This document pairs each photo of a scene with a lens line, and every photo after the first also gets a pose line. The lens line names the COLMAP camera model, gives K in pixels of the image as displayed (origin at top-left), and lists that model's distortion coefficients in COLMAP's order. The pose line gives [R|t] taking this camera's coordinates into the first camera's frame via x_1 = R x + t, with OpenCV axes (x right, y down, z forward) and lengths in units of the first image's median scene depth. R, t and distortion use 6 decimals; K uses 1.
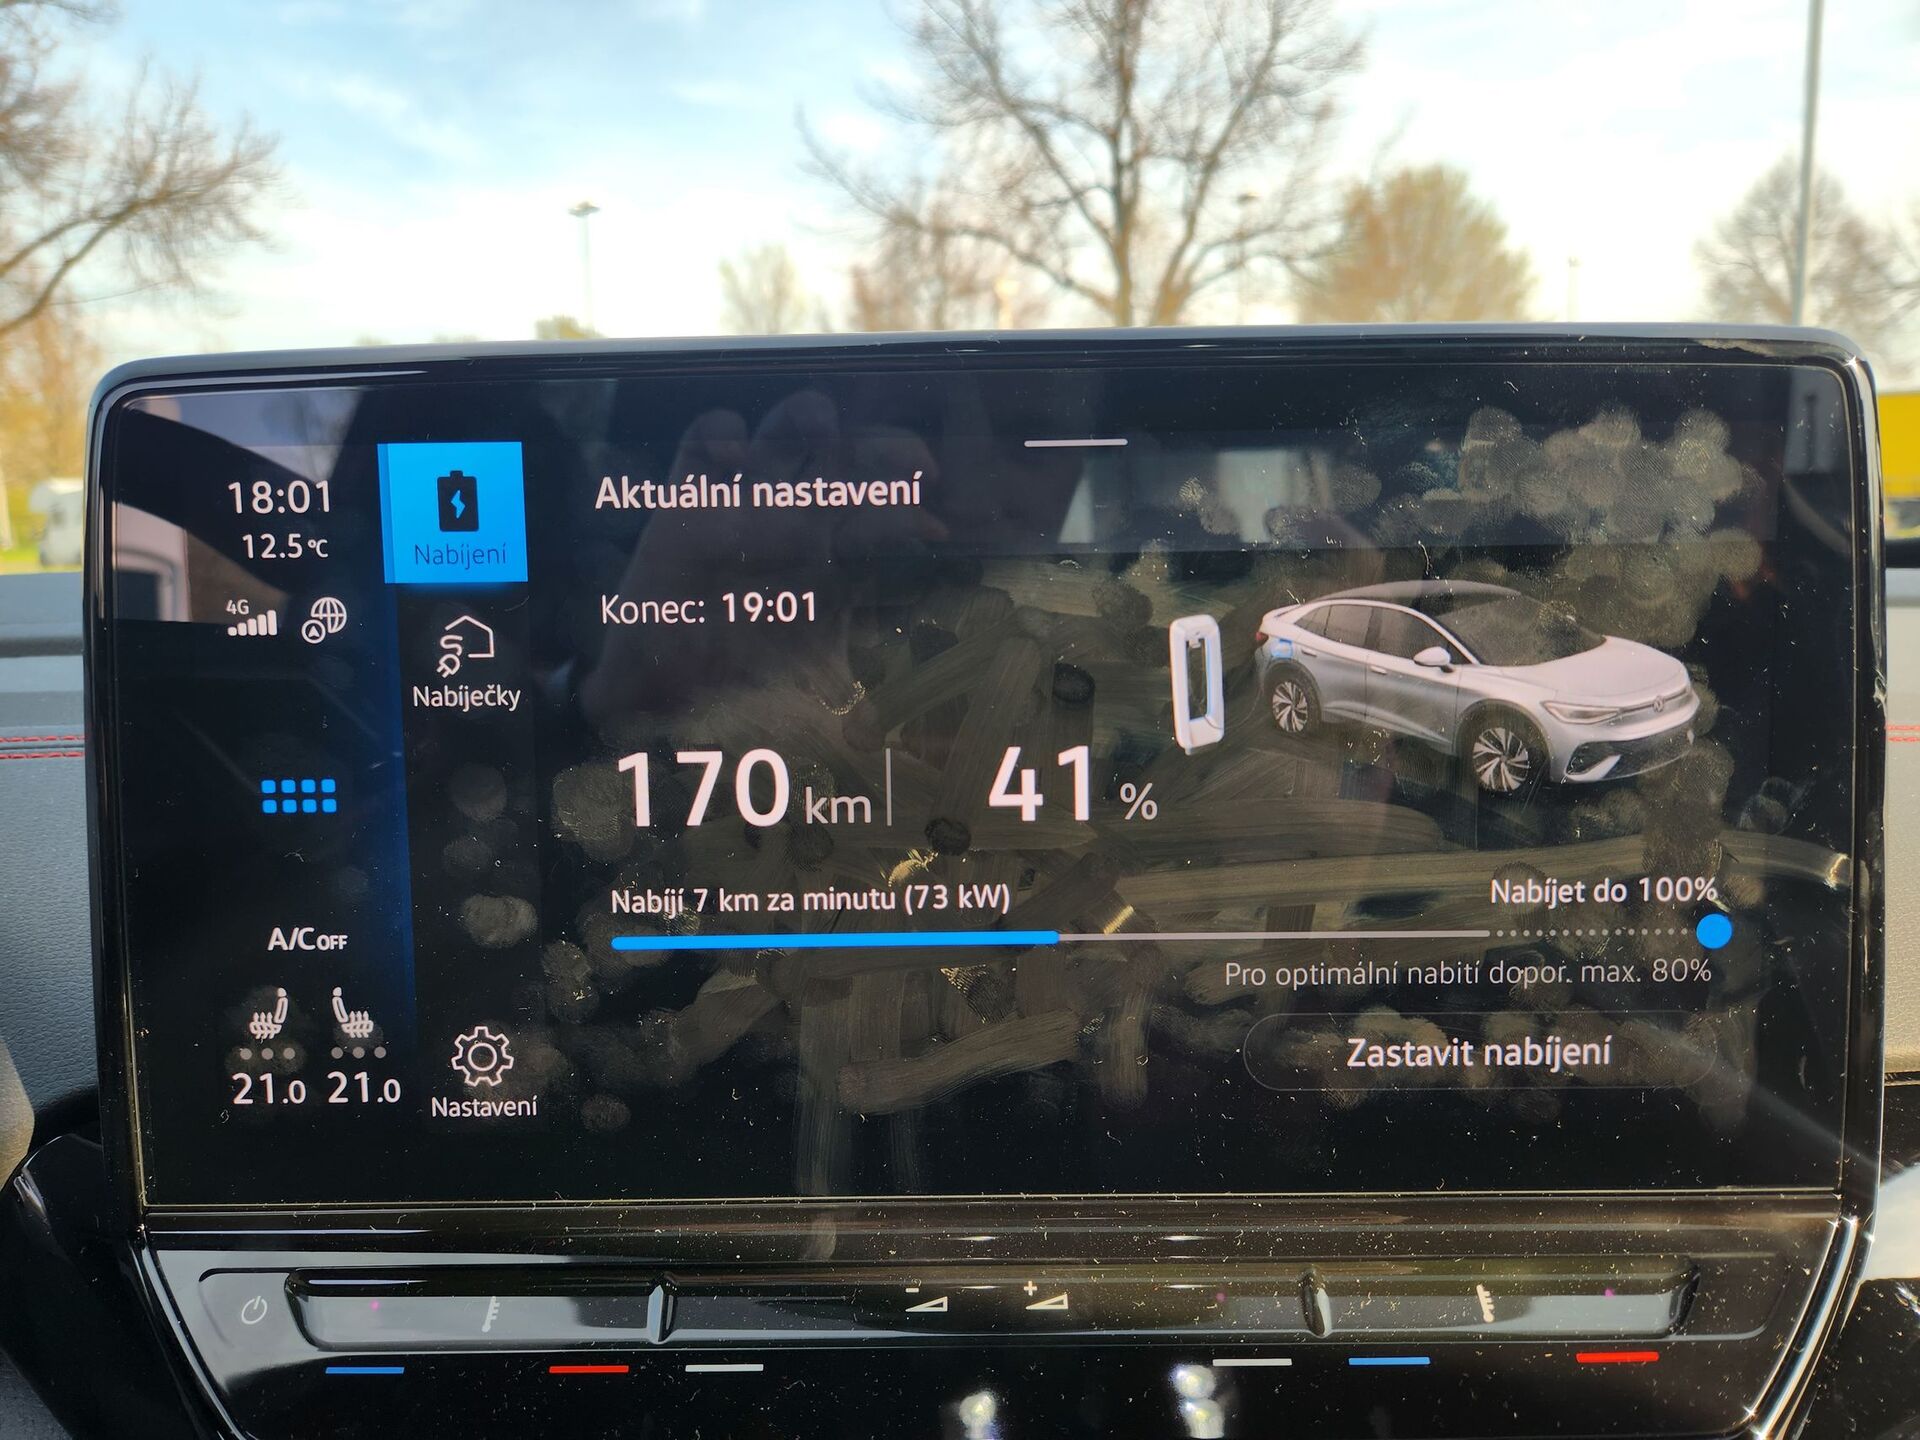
lens RADIAL K [[1306.0, 0, 960.7], [0, 1306.0, 708.7], [0, 0, 1]] dist [-0.006583, -0.009662]
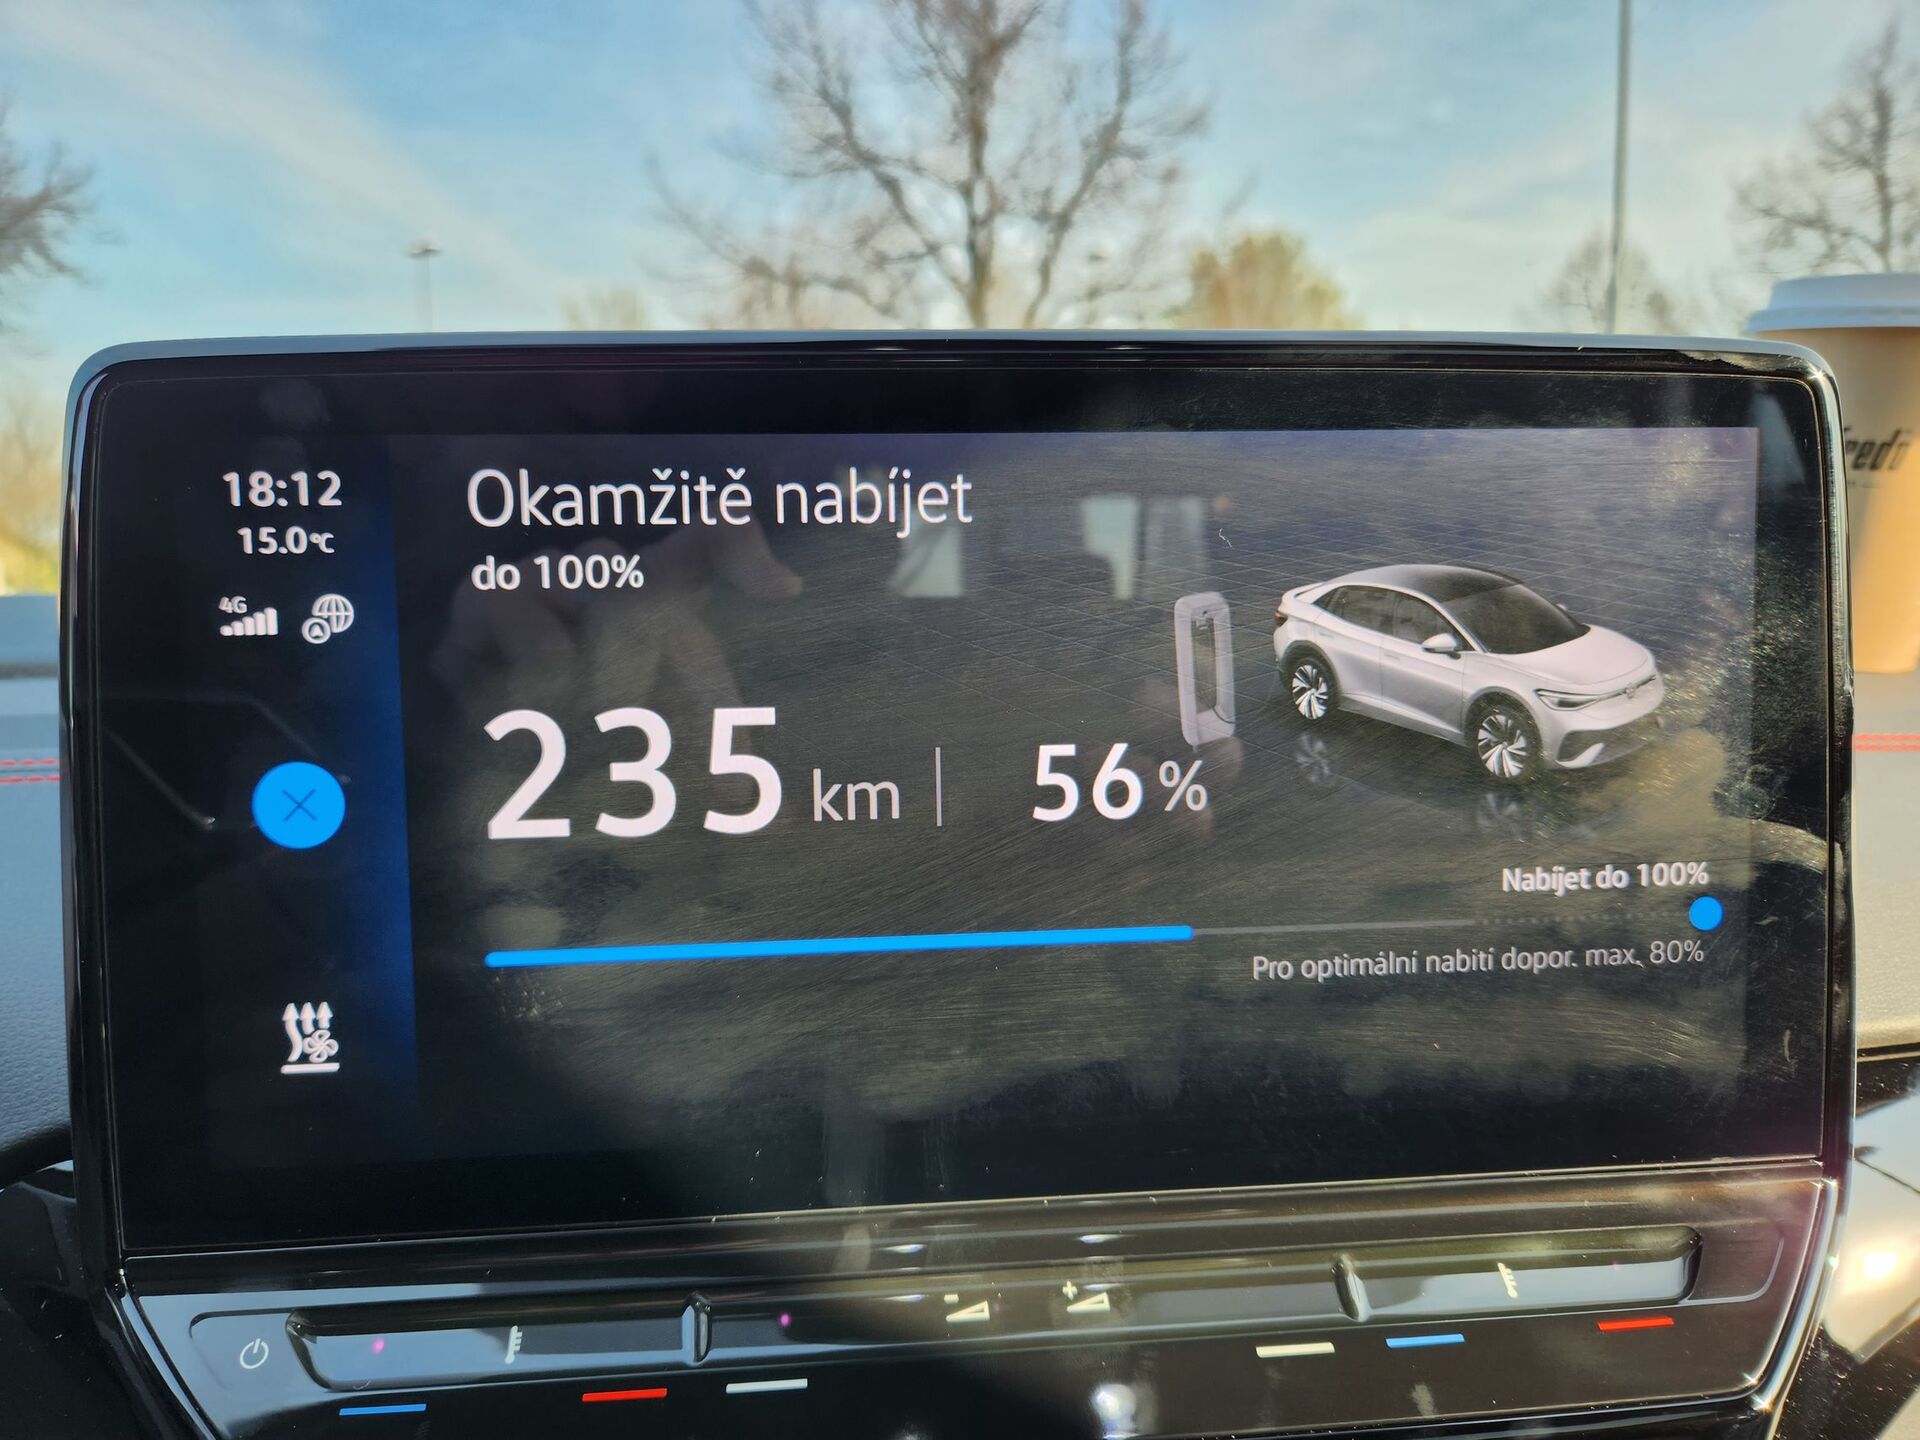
lens RADIAL K [[1306.0, 0, 944.2], [0, 1306.0, 739.9], [0, 0, 1]] dist [-0.006583, -0.009662]
pose [[0.995162, -0.009638, 0.097777, -0.133501], [0.011192, 0.999819, -0.015356, 0.039340], [-0.097611, 0.016376, 0.995090, 0.011465]]
